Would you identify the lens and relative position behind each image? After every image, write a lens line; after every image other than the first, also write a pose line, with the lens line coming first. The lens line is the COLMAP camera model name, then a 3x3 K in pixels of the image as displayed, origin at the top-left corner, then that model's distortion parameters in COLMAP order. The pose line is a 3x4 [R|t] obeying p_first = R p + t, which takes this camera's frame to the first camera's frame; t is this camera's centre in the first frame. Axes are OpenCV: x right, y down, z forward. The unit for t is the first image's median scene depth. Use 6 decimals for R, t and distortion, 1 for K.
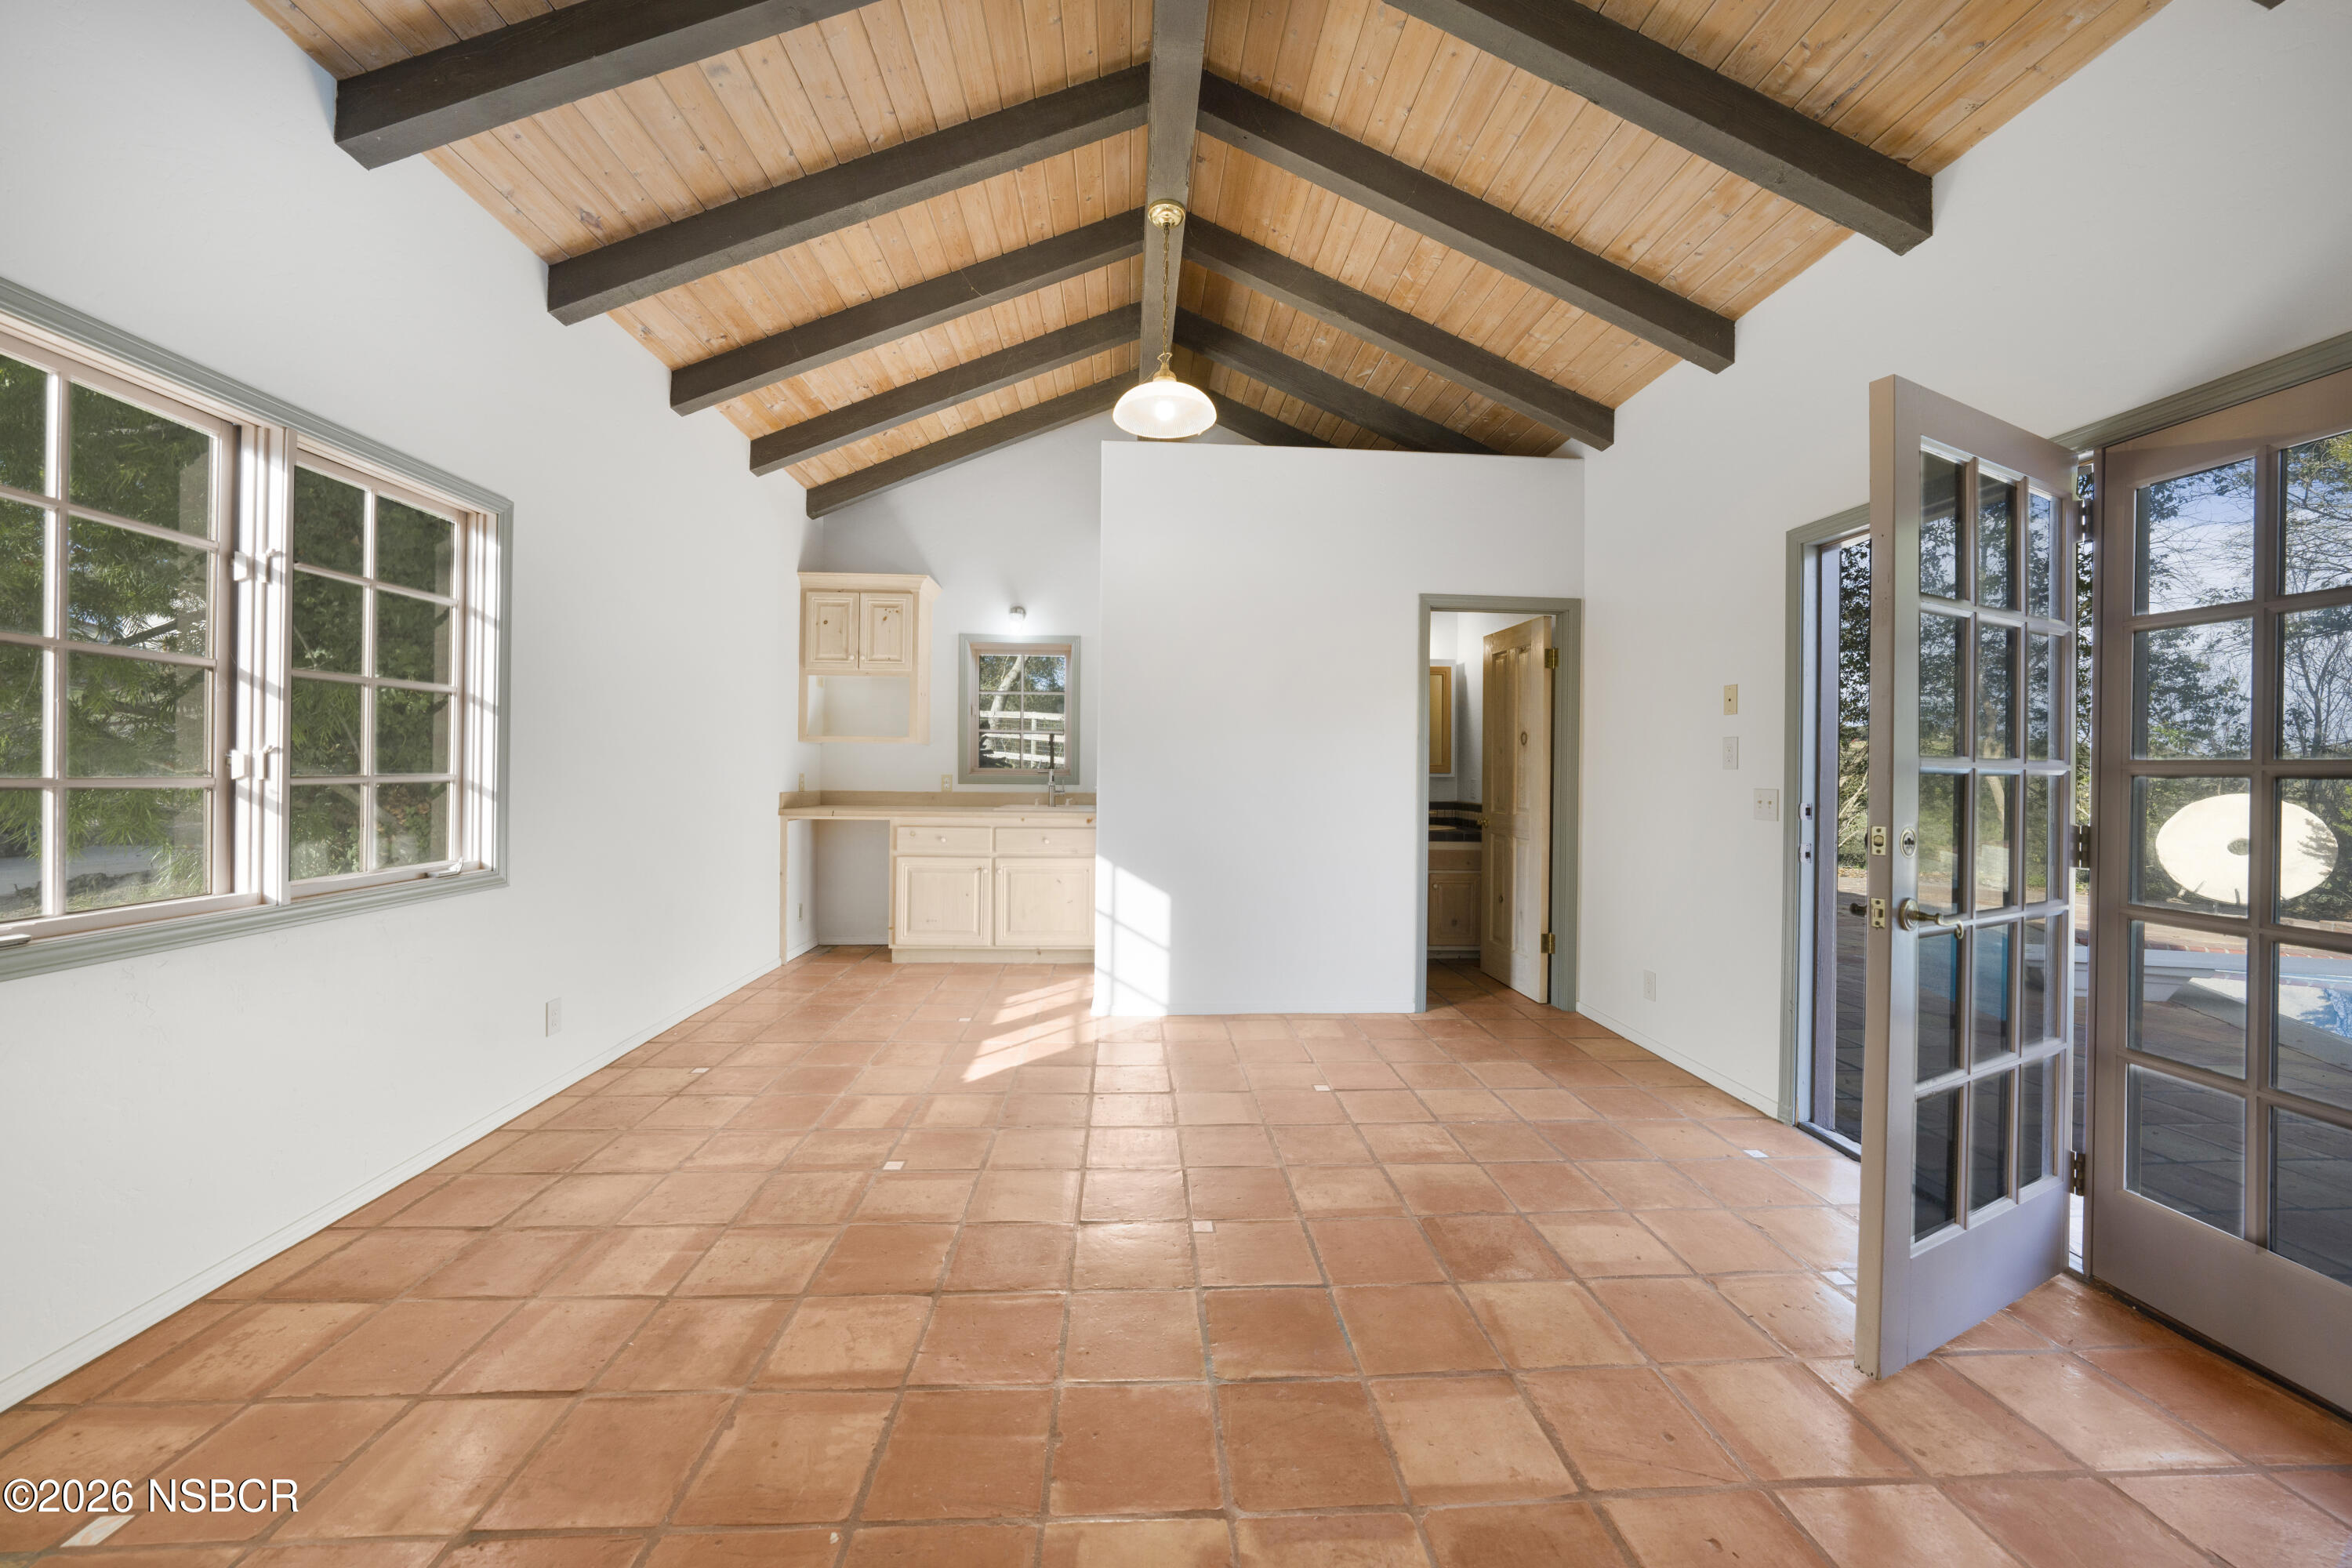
lens RADIAL K [[875.0, 0, 1167.2], [0, 875.0, 775.6], [0, 0, 1]] dist [-0.032468, 0.000012]
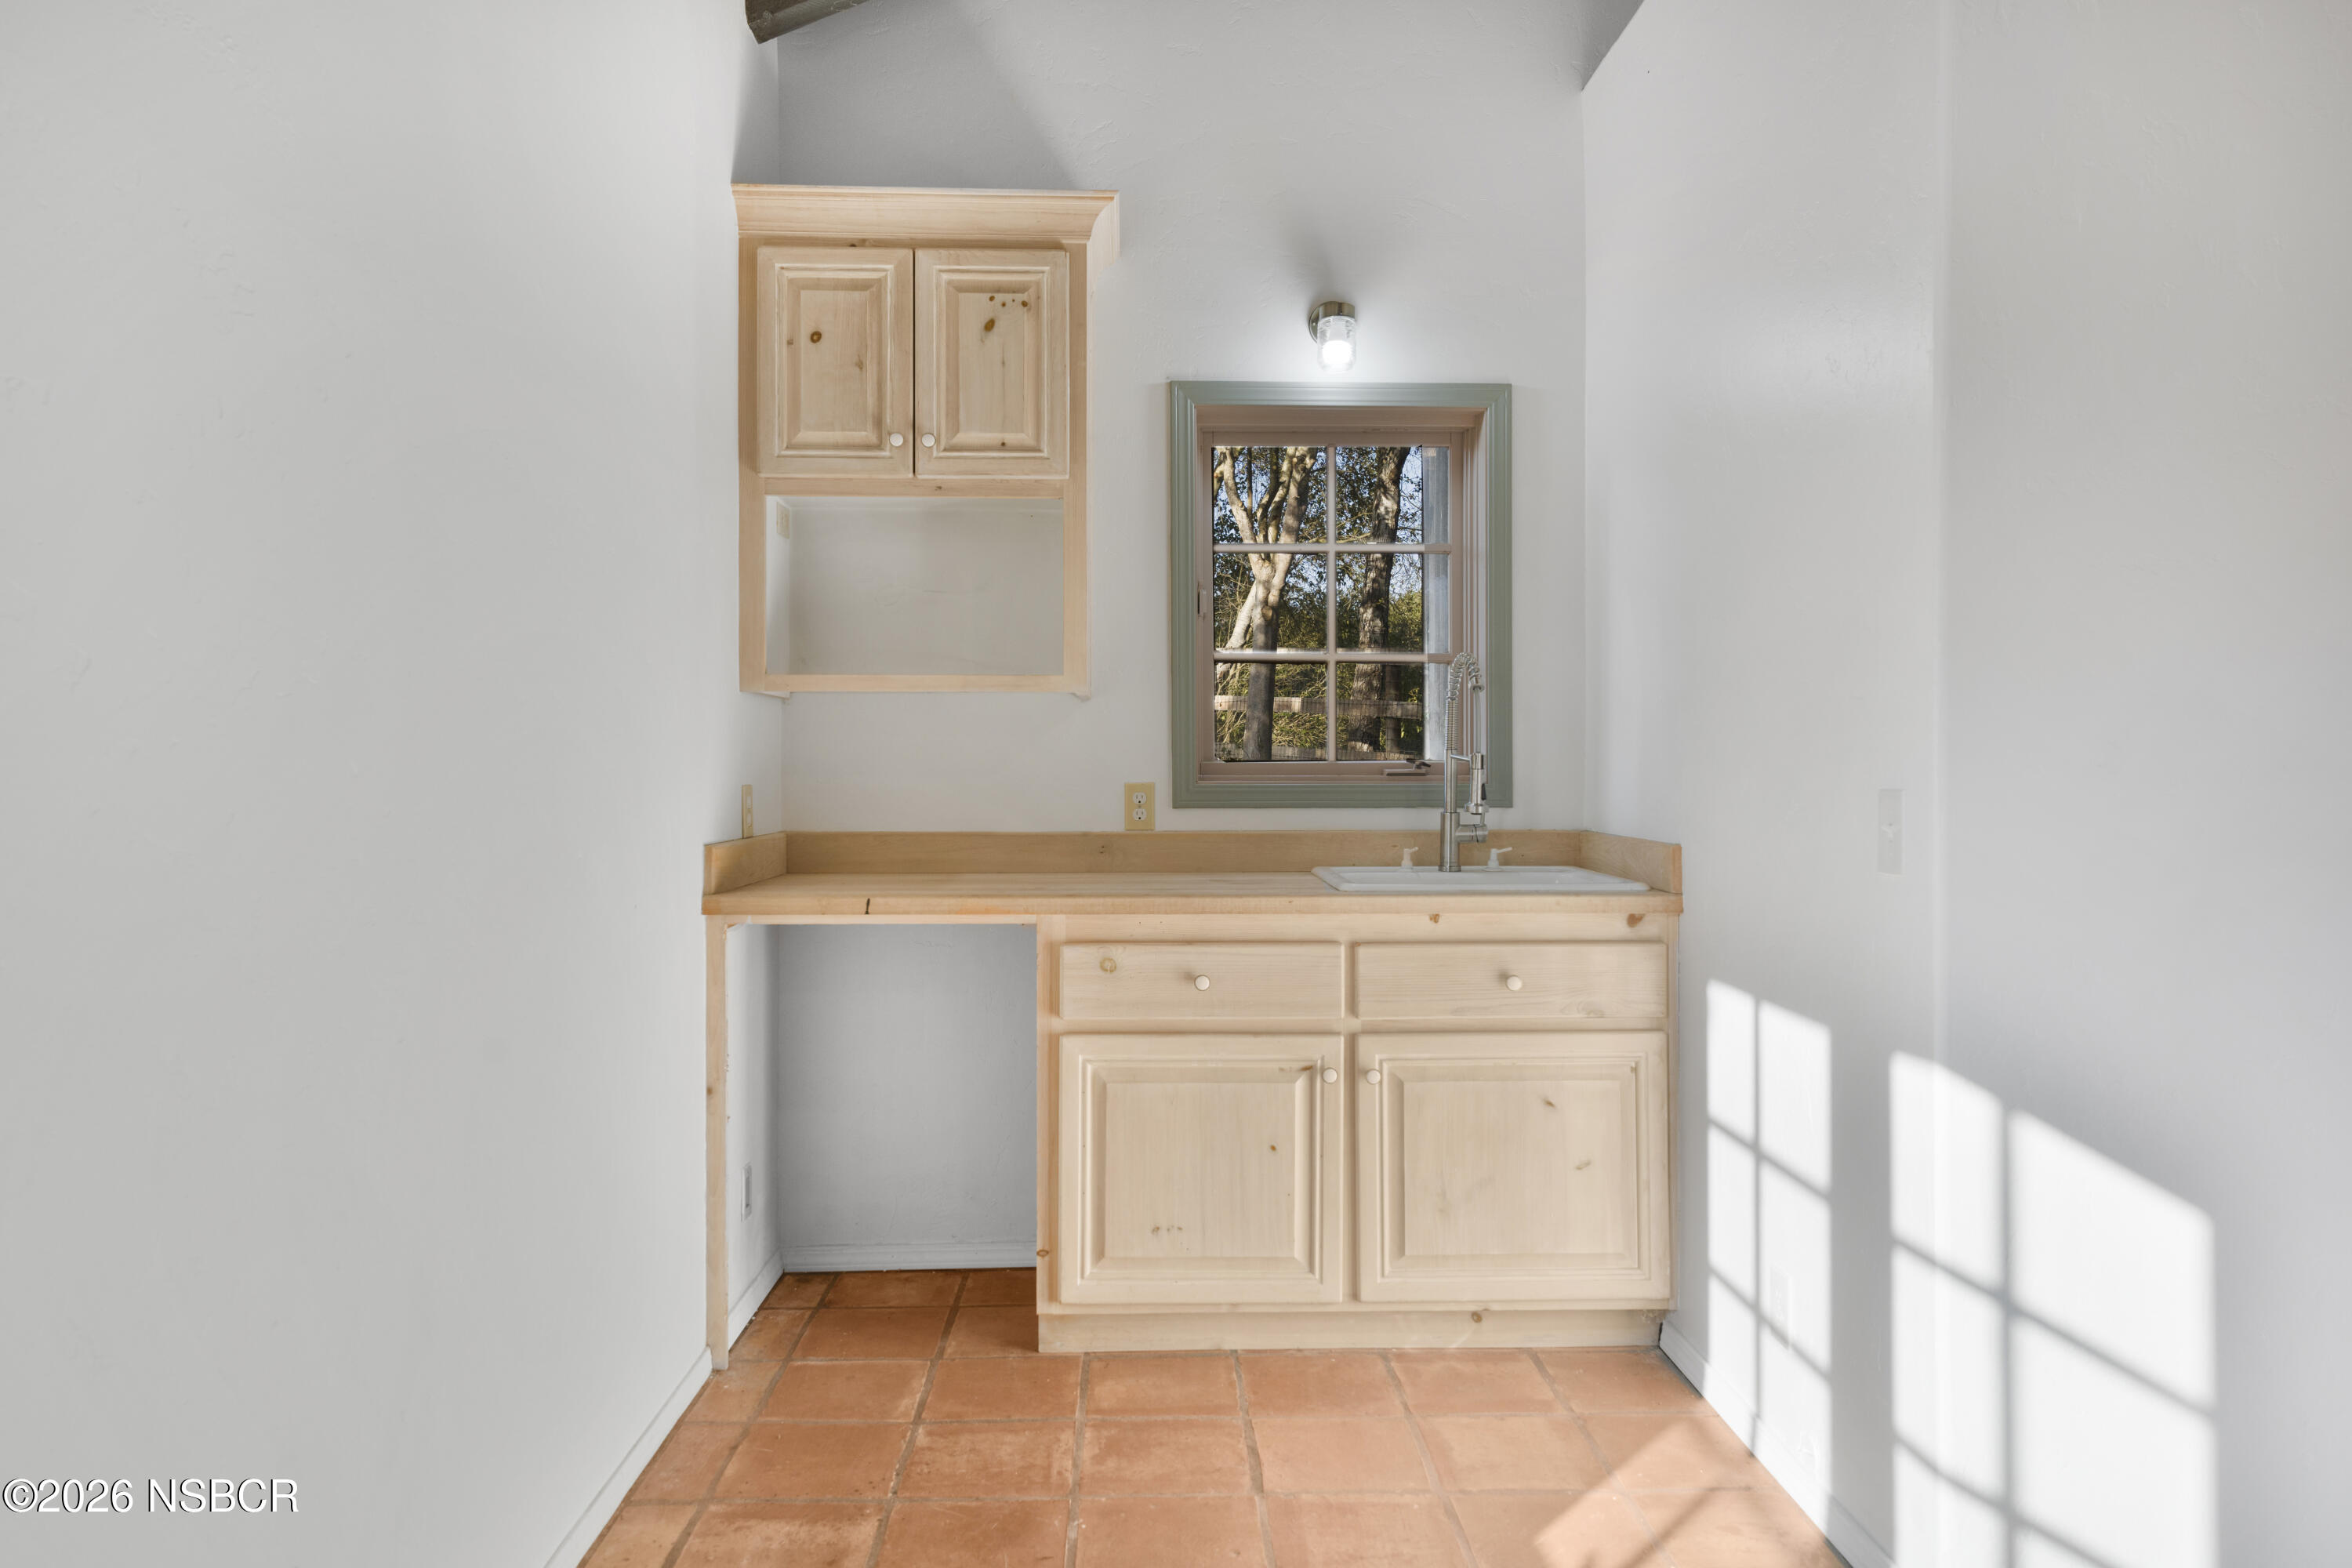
lens RADIAL K [[1688.7, 0, 1176.5], [0, 1688.7, 768.3], [0, 0, 1]] dist [0.014412, 0.001522]
pose [[0.999658, -0.011958, -0.023274, -0.239048], [0.011905, 0.999926, -0.002410, -0.005469], [0.023302, 0.002132, 0.999726, 0.345937]]
